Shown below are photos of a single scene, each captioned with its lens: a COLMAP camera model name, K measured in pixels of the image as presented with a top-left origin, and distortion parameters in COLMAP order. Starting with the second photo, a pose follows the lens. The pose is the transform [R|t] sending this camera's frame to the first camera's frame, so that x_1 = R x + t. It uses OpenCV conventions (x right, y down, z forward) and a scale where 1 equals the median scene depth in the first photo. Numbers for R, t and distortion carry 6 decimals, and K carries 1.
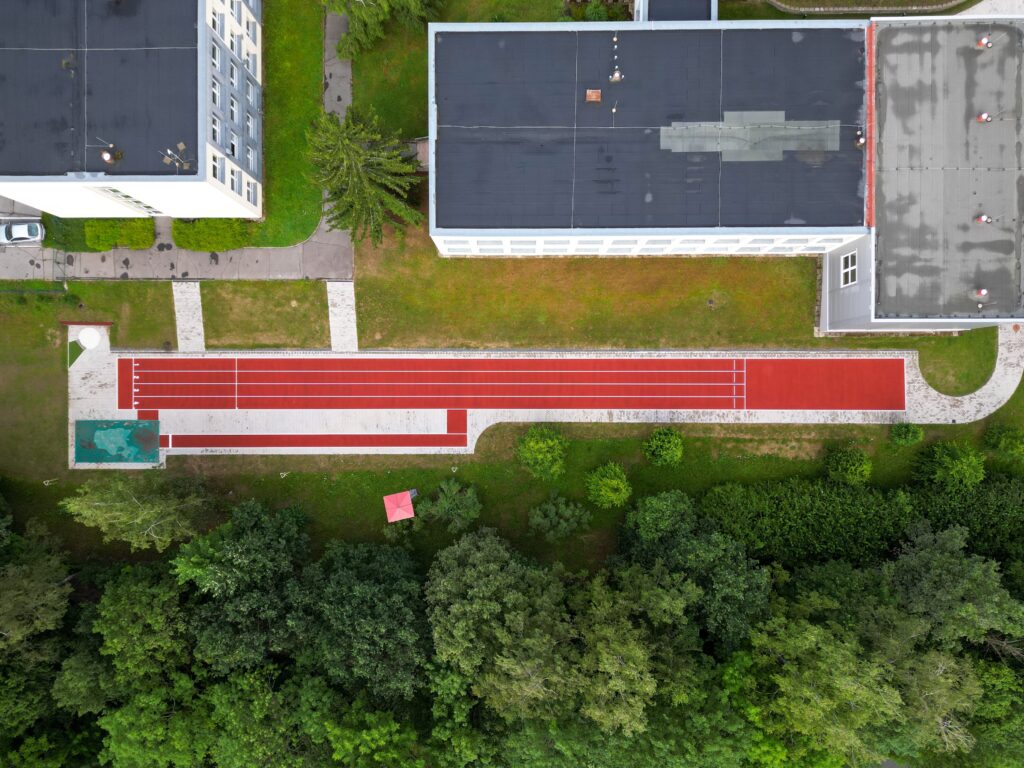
lens RADIAL K [[708.1, 0, 514.7], [0, 708.1, 382.1], [0, 0, 1]] dist [0.068686, -0.032058]
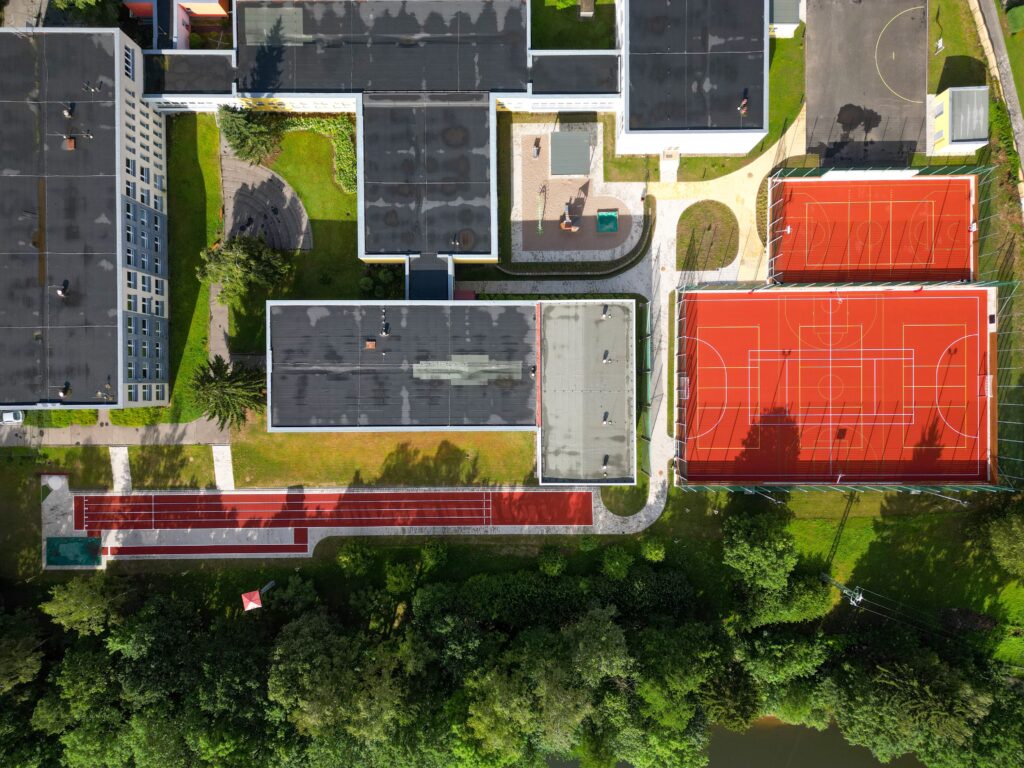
lens RADIAL K [[708.1, 0, 512.5], [0, 708.1, 382.1], [0, 0, 1]] dist [0.068686, -0.032058]
pose [[0.999977, -0.004961, 0.004668, 0.372800], [0.004867, 0.999790, 0.019915, -0.307179], [-0.004766, -0.019892, 0.999791, -0.530537]]
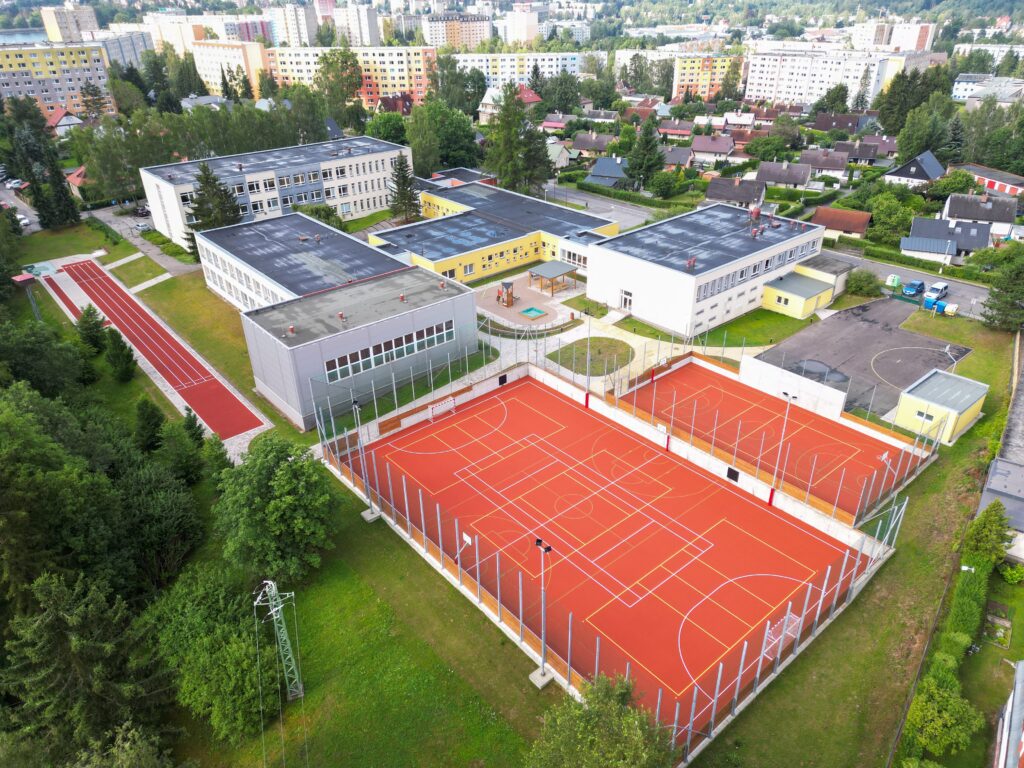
lens RADIAL K [[708.1, 0, 513.2], [0, 708.1, 383.5], [0, 0, 1]] dist [0.068686, -0.032058]
pose [[0.647891, 0.368302, -0.666777, 1.609226], [-0.761534, 0.333196, -0.555920, 0.295797], [0.017421, 0.867948, 0.496349, 0.370331]]
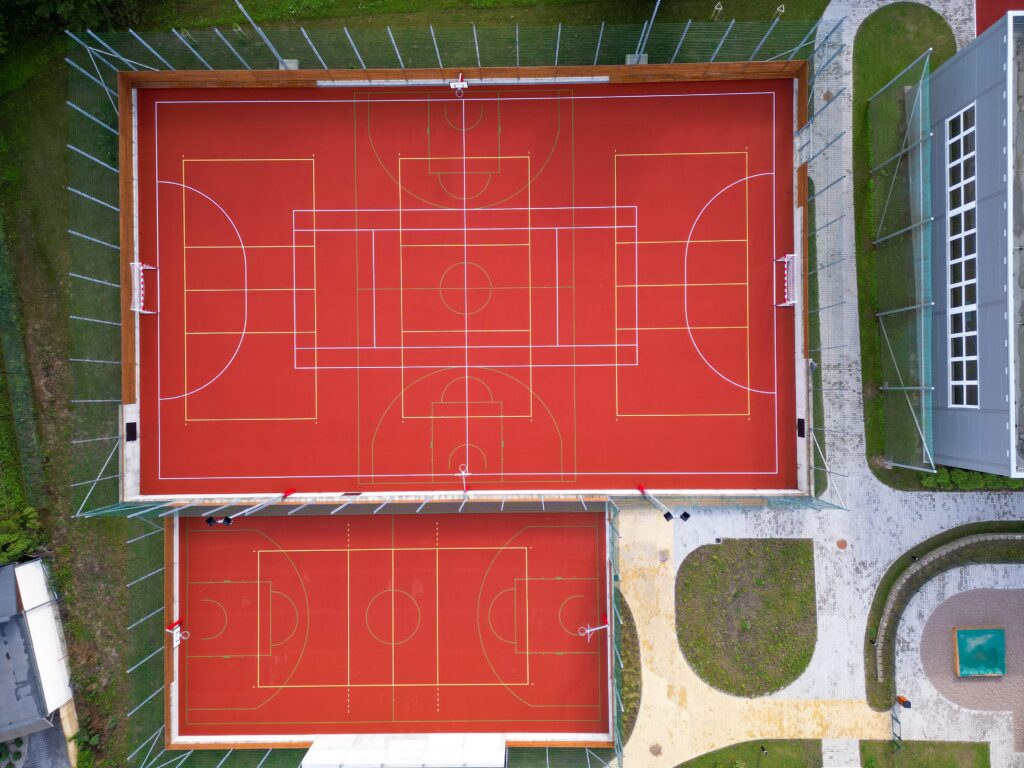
lens RADIAL K [[708.1, 0, 512.1], [0, 708.1, 385.5], [0, 0, 1]] dist [0.068686, -0.032058]
pose [[-0.999921, 0.007945, 0.009781, 1.013586], [-0.007806, -0.999869, 0.014188, -0.371776], [0.009892, 0.014111, 0.999852, 0.294524]]
